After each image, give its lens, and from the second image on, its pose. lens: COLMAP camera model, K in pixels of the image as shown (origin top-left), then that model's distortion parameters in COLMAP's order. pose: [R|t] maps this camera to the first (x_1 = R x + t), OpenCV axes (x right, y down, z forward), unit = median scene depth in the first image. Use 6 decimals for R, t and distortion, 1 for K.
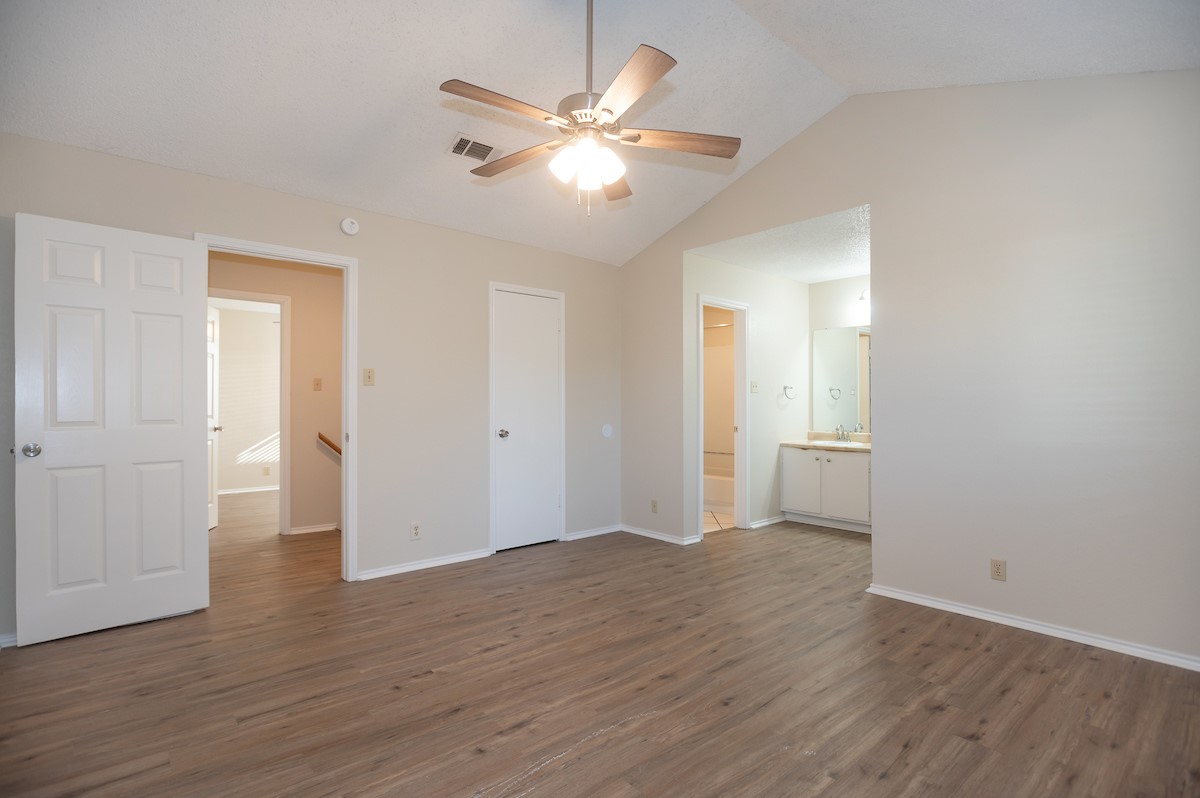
lens RADIAL K [[587.7, 0, 600.0], [0, 587.7, 399.0], [0, 0, 1]] dist [-0.012213, -0.000025]
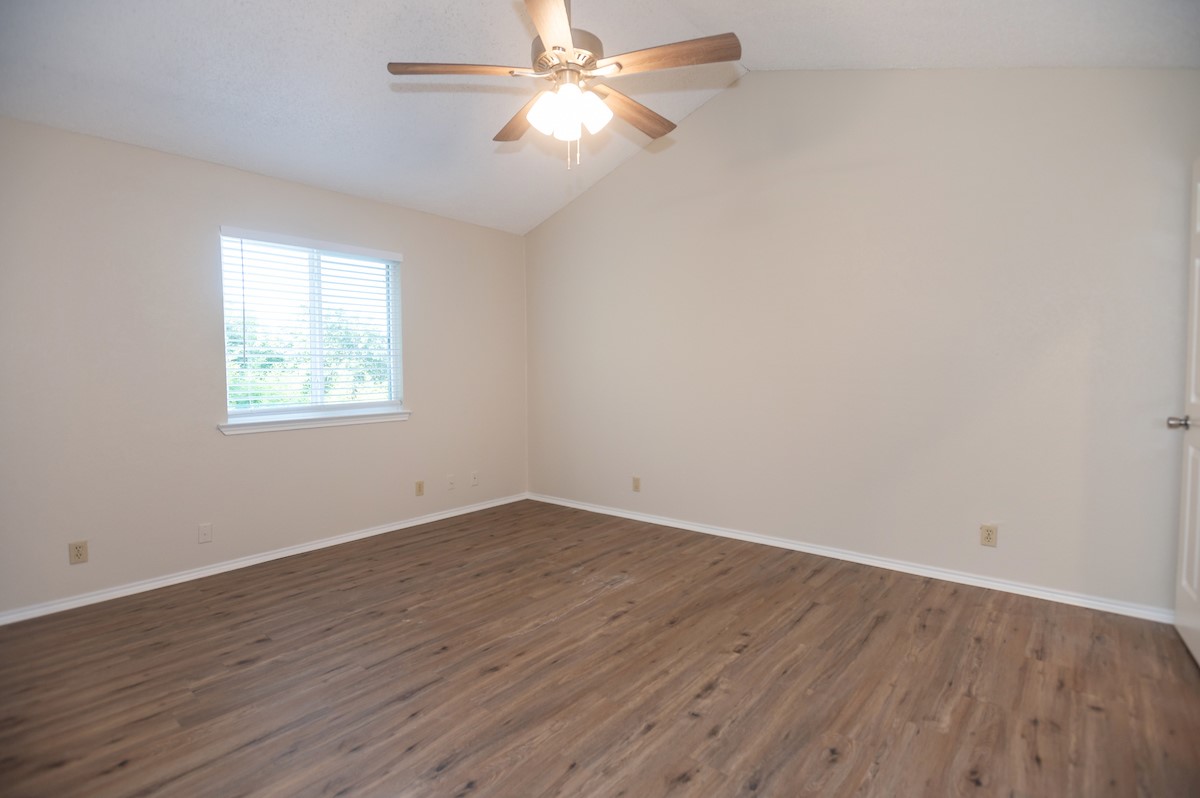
lens RADIAL K [[552.5, 0, 600.0], [0, 552.5, 399.0], [0, 0, 1]] dist [-0.012511, 0.000010]
pose [[-0.987385, 0.015502, -0.157579, 0.066946], [0.009674, 0.999243, 0.037684, 0.009739], [0.158044, 0.035685, -0.986787, 1.708787]]
